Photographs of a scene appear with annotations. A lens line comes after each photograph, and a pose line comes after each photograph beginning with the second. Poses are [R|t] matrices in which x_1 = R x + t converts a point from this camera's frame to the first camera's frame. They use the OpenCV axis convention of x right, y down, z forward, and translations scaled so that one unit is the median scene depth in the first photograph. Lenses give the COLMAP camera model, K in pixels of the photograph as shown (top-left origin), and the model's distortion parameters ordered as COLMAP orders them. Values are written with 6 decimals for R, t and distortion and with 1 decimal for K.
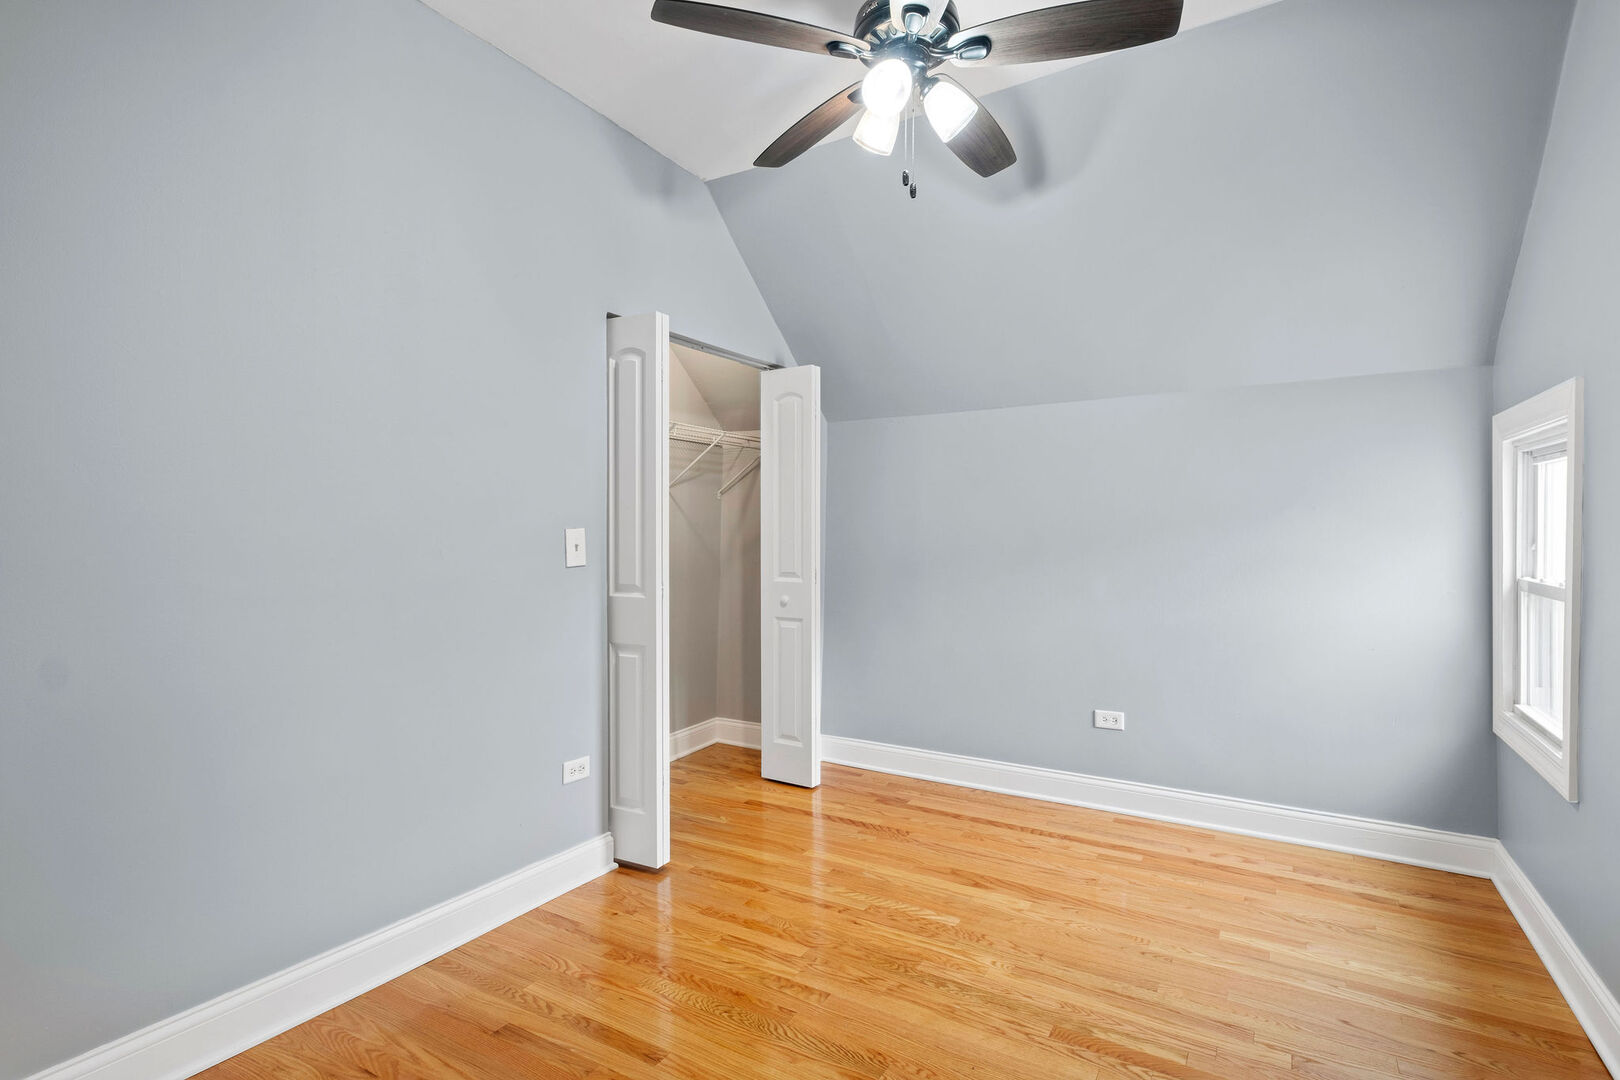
lens RADIAL K [[788.6, 0, 805.8], [0, 788.6, 536.4], [0, 0, 1]] dist [0.002536, -0.001894]
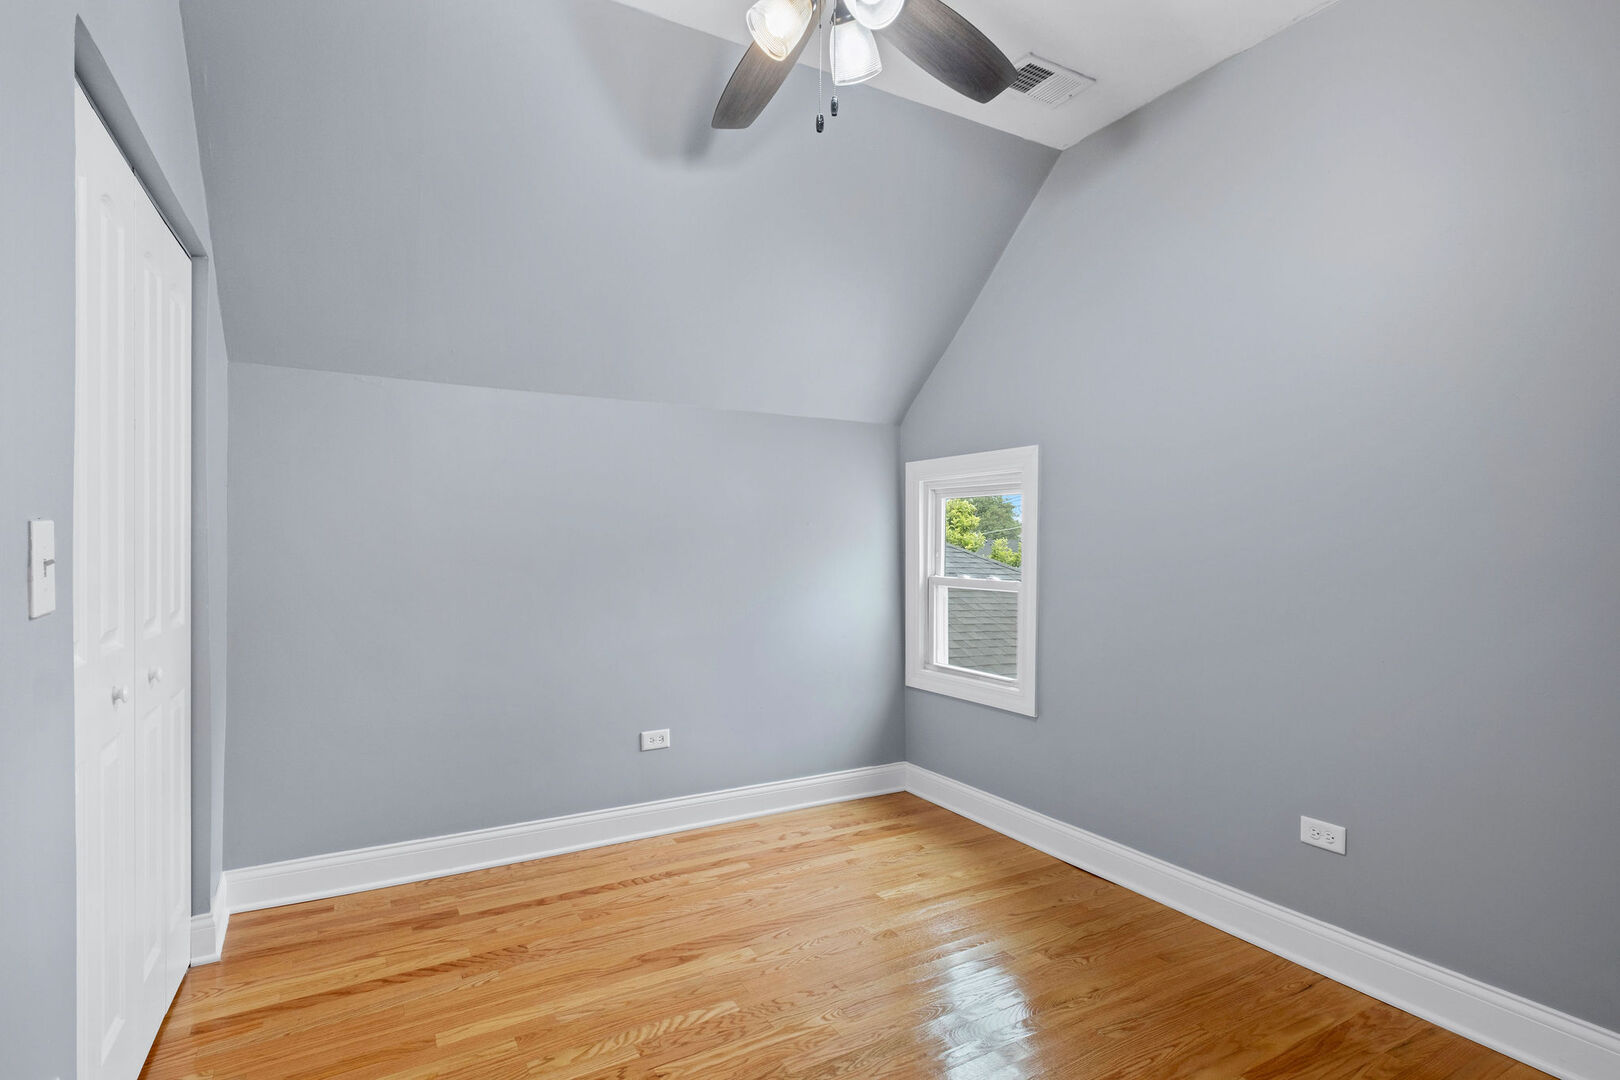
lens RADIAL K [[788.6, 0, 812.9], [0, 788.6, 547.9], [0, 0, 1]] dist [0.002536, -0.001894]
pose [[0.478587, 0.004916, 0.878026, -0.409610], [0.001137, 0.999980, -0.006218, 0.008318], [-0.878040, 0.003974, 0.478572, 0.426187]]
